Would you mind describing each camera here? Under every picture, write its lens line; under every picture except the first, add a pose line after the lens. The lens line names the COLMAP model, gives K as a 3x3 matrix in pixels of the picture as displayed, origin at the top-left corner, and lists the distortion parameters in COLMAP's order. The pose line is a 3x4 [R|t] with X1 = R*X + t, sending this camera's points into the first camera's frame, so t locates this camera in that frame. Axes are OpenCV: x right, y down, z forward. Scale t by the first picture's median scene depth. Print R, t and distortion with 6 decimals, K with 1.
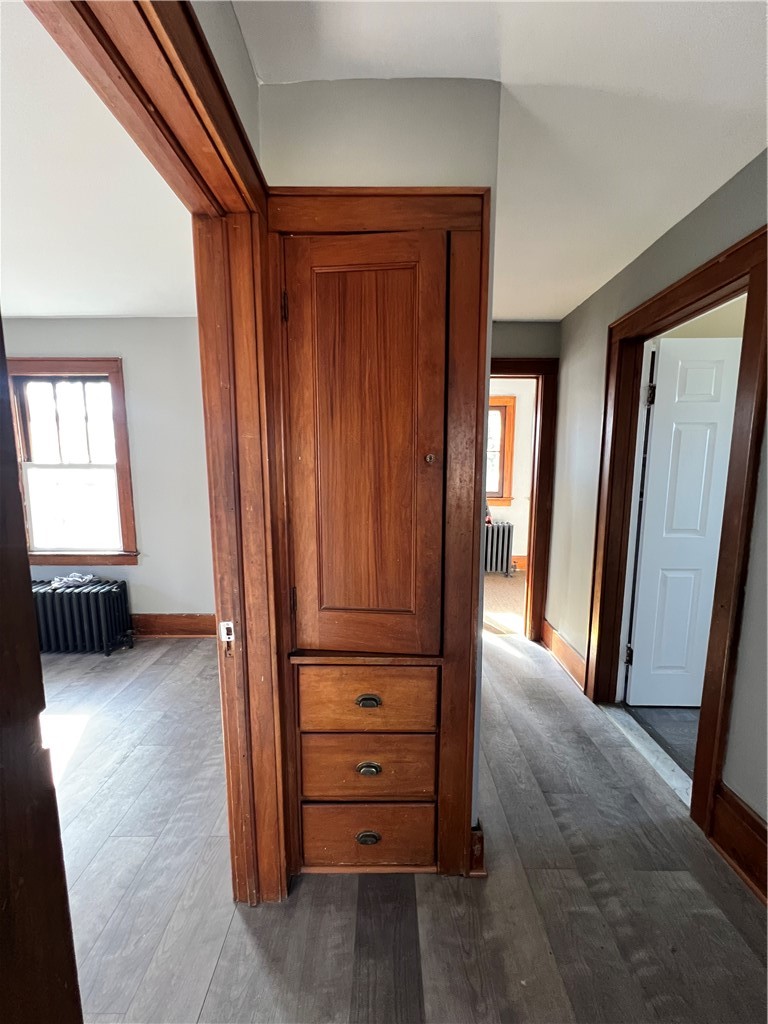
lens RADIAL K [[408.7, 0, 383.5], [0, 408.7, 513.3], [0, 0, 1]] dist [-0.002963, -0.000415]
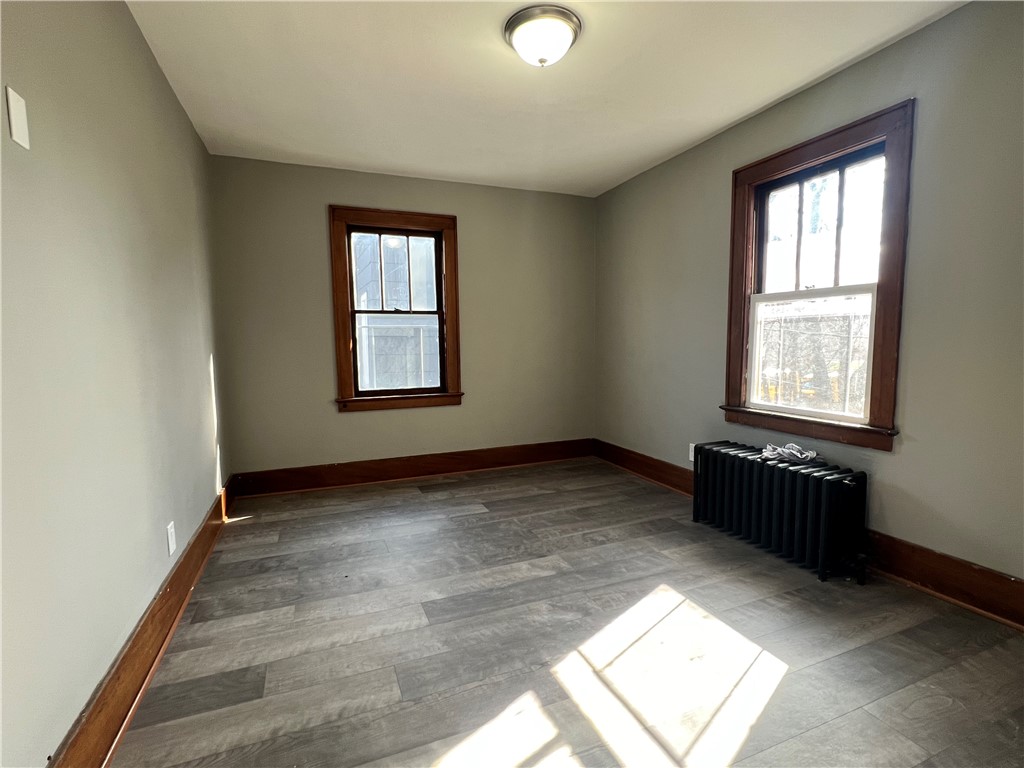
lens RADIAL K [[484.2, 0, 510.7], [0, 484.2, 388.2], [0, 0, 1]] dist [-0.010289, 0.001178]
pose [[0.378363, 0.084546, -0.921788, -0.183611], [-0.113804, 0.992514, 0.044320, 0.070523], [0.918635, 0.088134, 0.385152, 0.226043]]
